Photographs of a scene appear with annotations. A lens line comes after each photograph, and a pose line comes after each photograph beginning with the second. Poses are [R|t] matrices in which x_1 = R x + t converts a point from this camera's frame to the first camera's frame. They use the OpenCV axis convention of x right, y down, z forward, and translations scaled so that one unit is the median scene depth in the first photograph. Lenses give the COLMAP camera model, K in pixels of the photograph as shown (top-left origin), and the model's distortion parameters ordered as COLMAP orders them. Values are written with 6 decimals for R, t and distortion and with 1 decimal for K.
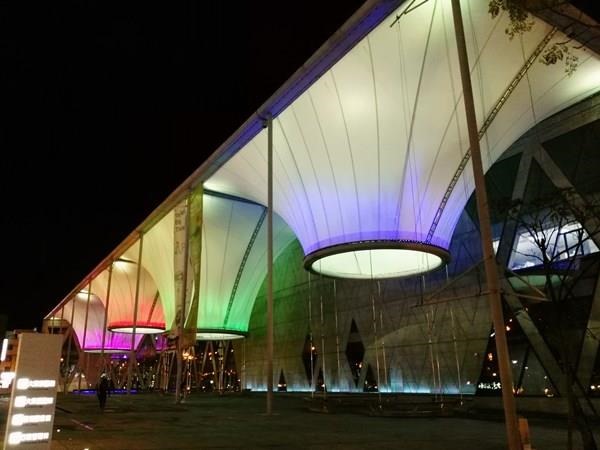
lens RADIAL K [[484.8, 0, 298.8], [0, 484.8, 239.3], [0, 0, 1]] dist [0.005463, -0.050246]
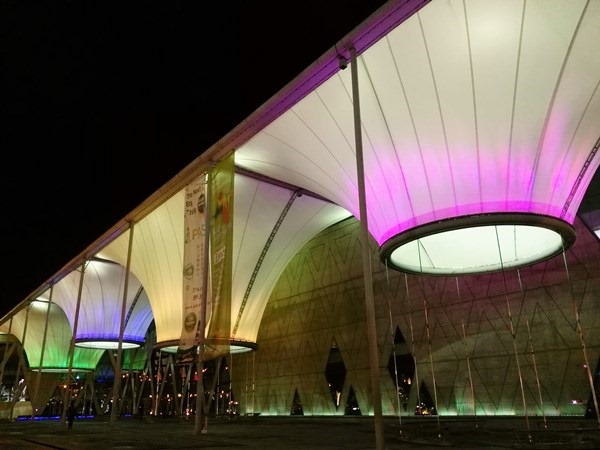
lens RADIAL K [[484.8, 0, 298.8], [0, 484.8, 239.3], [0, 0, 1]] dist [0.005463, -0.050246]
pose [[0.994160, 0.026960, 0.104491, -0.156546], [-0.022523, 0.998803, -0.043410, 0.055420], [-0.105537, 0.040803, 0.993578, 0.187730]]
